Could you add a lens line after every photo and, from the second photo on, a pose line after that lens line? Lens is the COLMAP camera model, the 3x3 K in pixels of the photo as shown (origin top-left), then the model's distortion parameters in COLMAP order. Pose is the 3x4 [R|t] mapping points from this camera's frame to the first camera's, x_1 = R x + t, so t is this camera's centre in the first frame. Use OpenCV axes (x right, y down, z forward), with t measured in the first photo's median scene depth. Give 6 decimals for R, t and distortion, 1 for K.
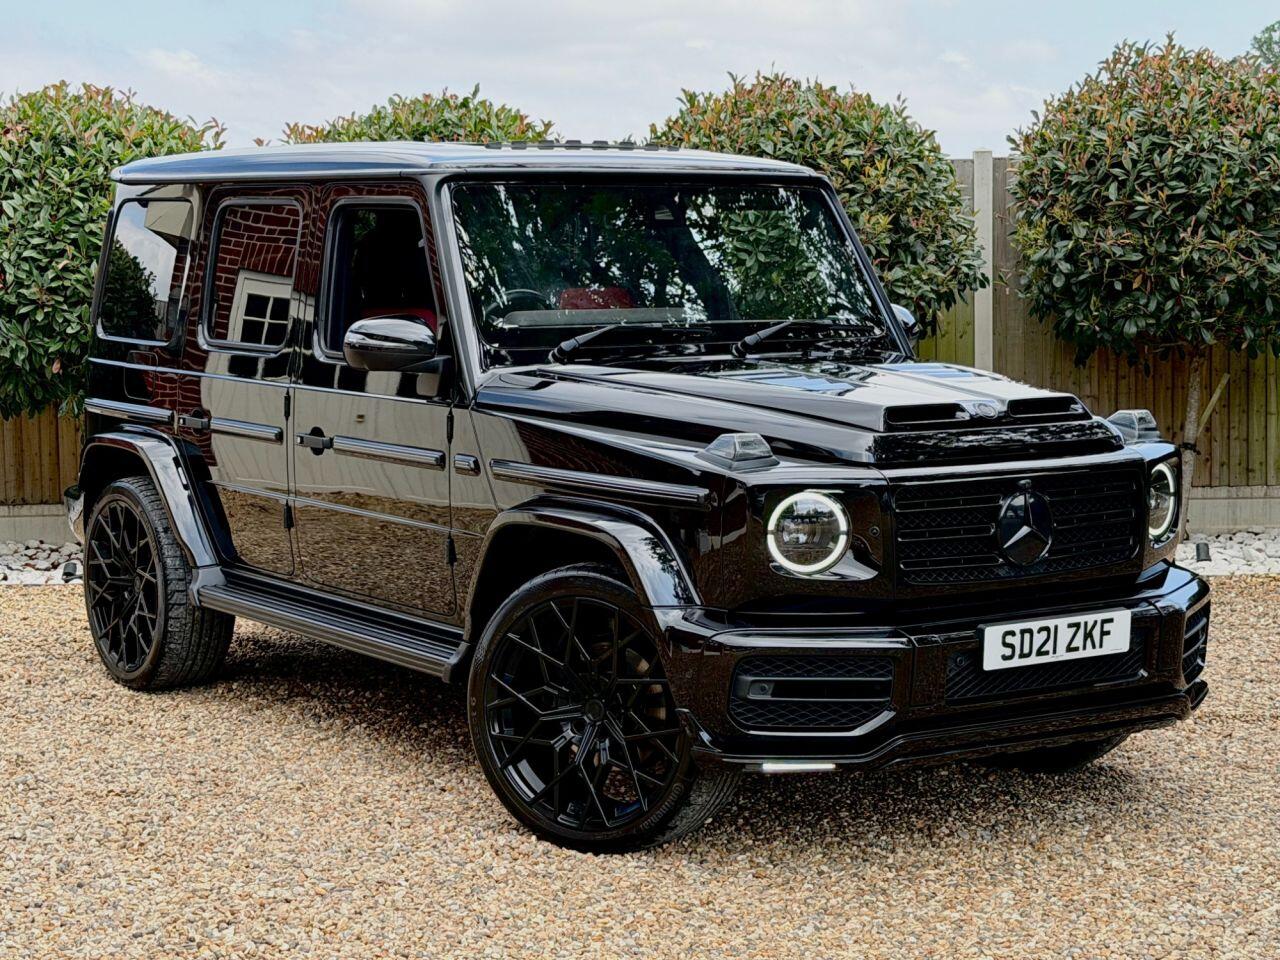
lens RADIAL K [[2376.0, 0, 633.2], [0, 2376.0, 480.9], [0, 0, 1]] dist [0.164948, 0.018615]
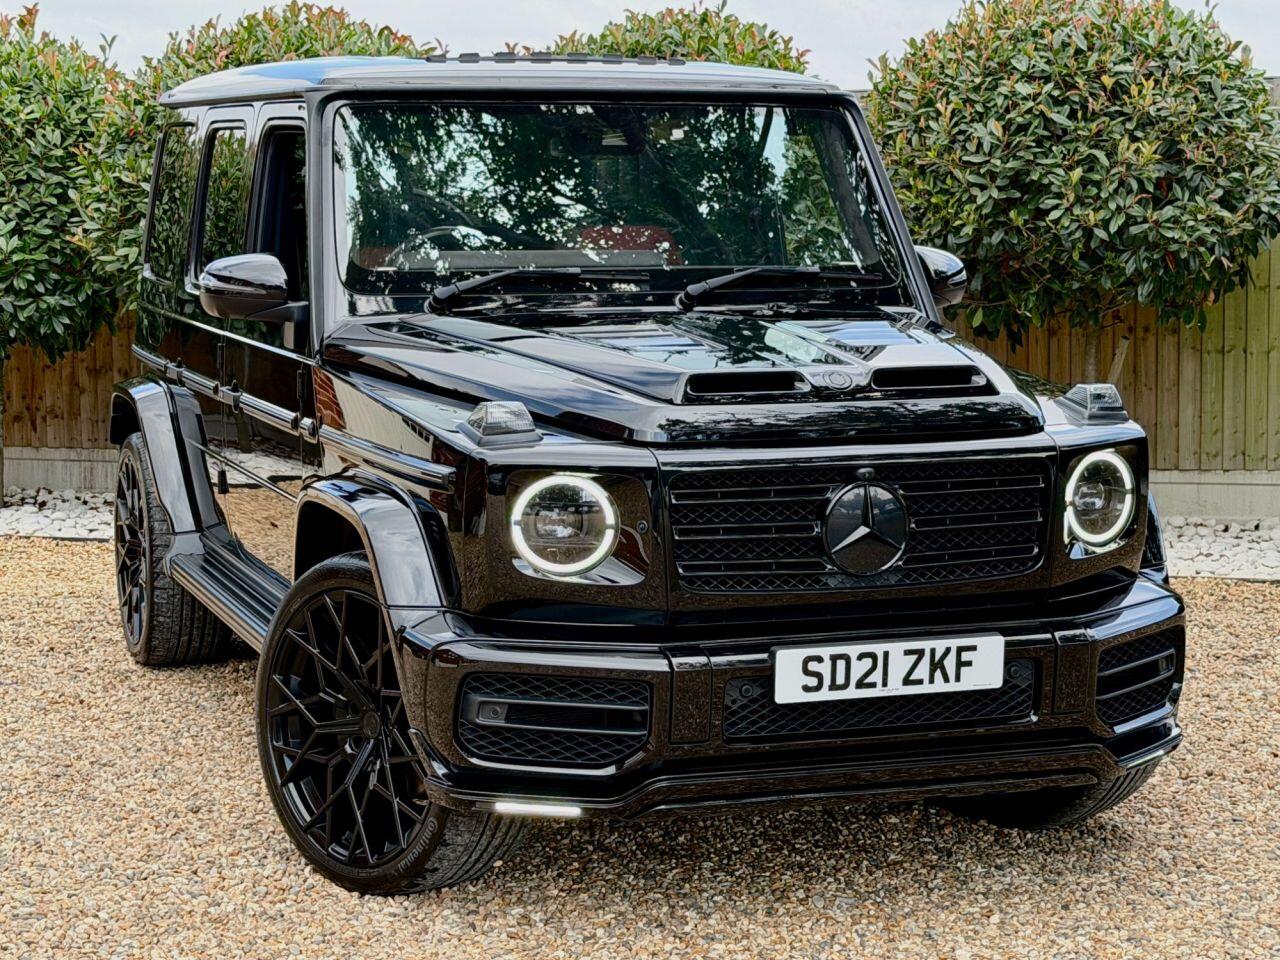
lens RADIAL K [[2546.8, 0, 640.0], [0, 2546.8, 480.0], [0, 0, 1]] dist [0.122919, 0.050913]
pose [[0.966723, 0.033560, -0.253614, 0.164466], [-0.029217, 0.999355, 0.020870, -0.006572], [0.254151, -0.012766, 0.967080, 0.080265]]
